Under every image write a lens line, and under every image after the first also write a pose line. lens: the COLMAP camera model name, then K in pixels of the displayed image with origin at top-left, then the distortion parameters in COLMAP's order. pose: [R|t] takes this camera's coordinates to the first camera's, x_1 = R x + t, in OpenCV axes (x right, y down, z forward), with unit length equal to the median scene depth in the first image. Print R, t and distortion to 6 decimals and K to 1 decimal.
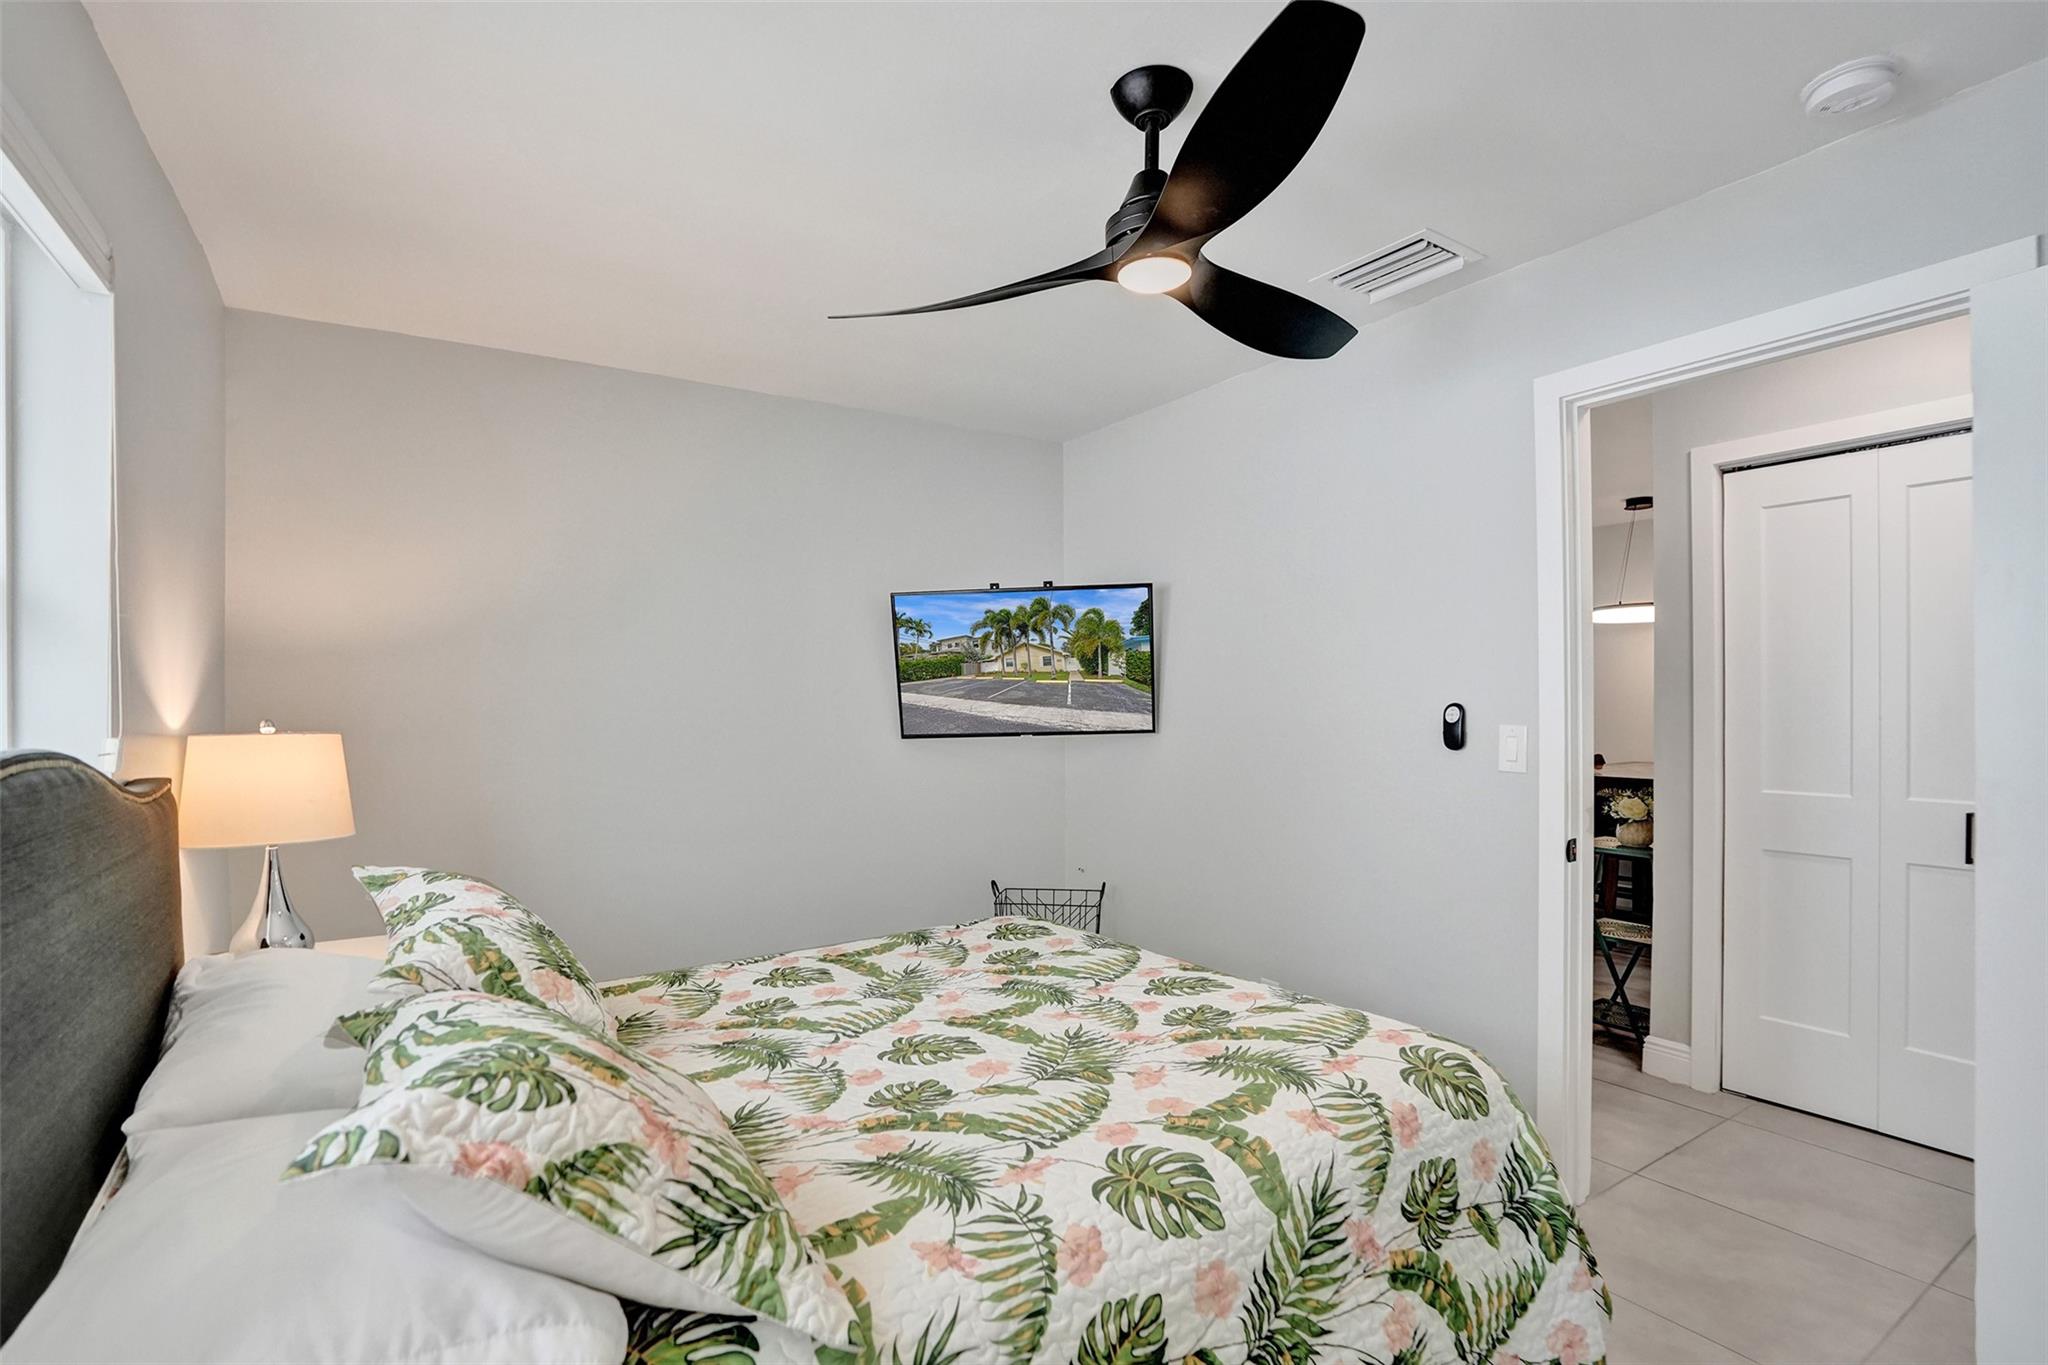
lens RADIAL K [[954.9, 0, 1024.0], [0, 954.9, 682.5], [0, 0, 1]] dist [-0.057497, -0.000113]
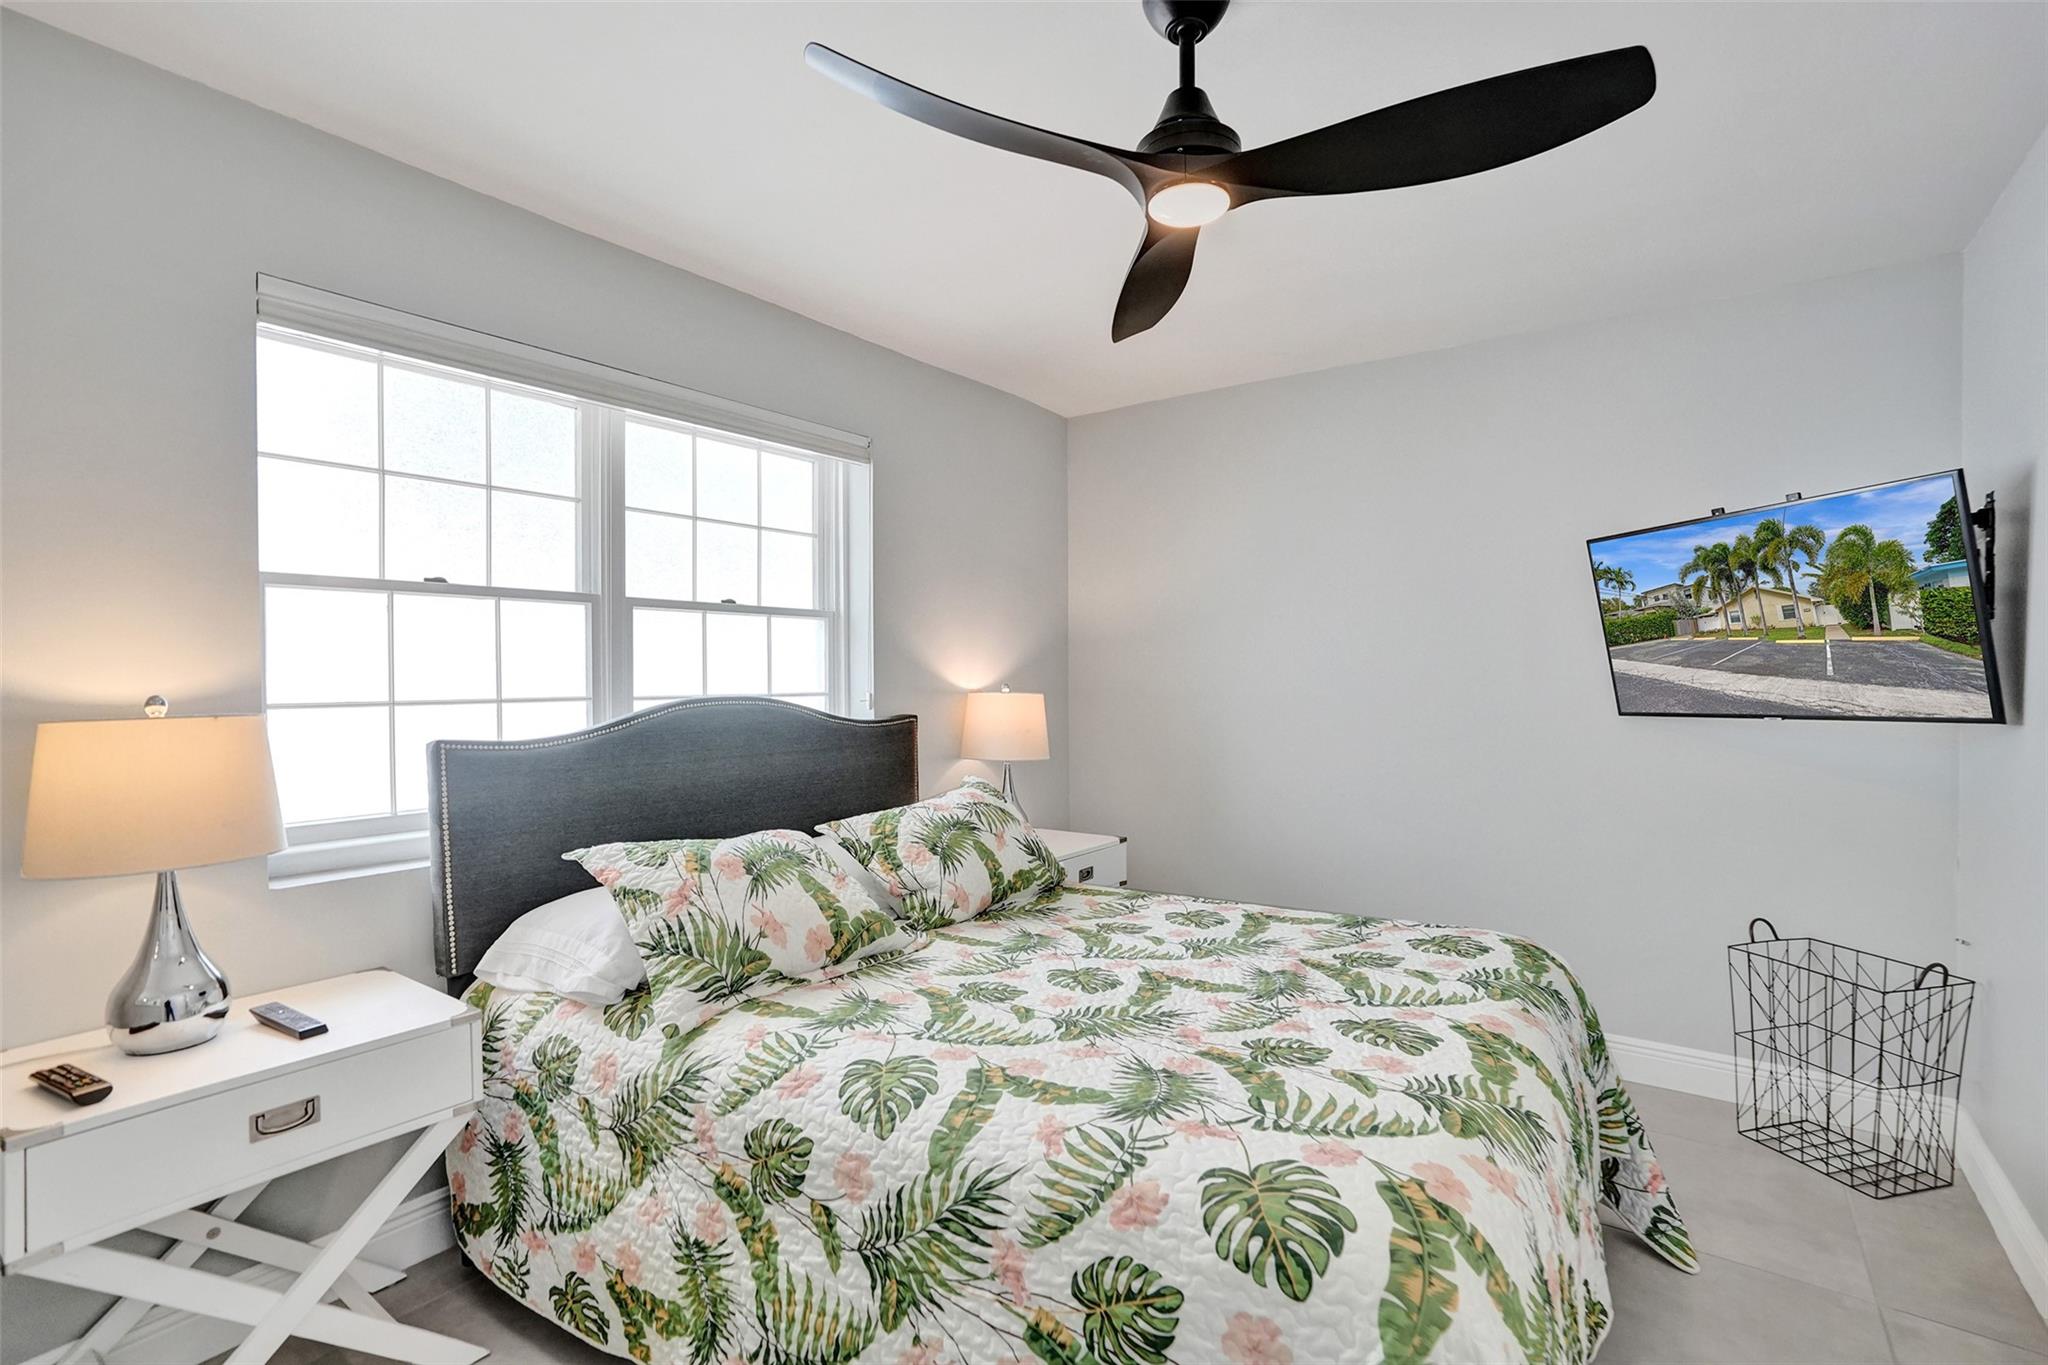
lens RADIAL K [[950.6, 0, 1024.0], [0, 950.6, 682.5], [0, 0, 1]] dist [-0.044478, 0.000734]
pose [[0.373441, 0.013077, -0.927562, 0.437334], [0.021182, 0.999520, 0.022620, 0.001735], [0.927412, -0.028095, 0.372985, 0.245298]]
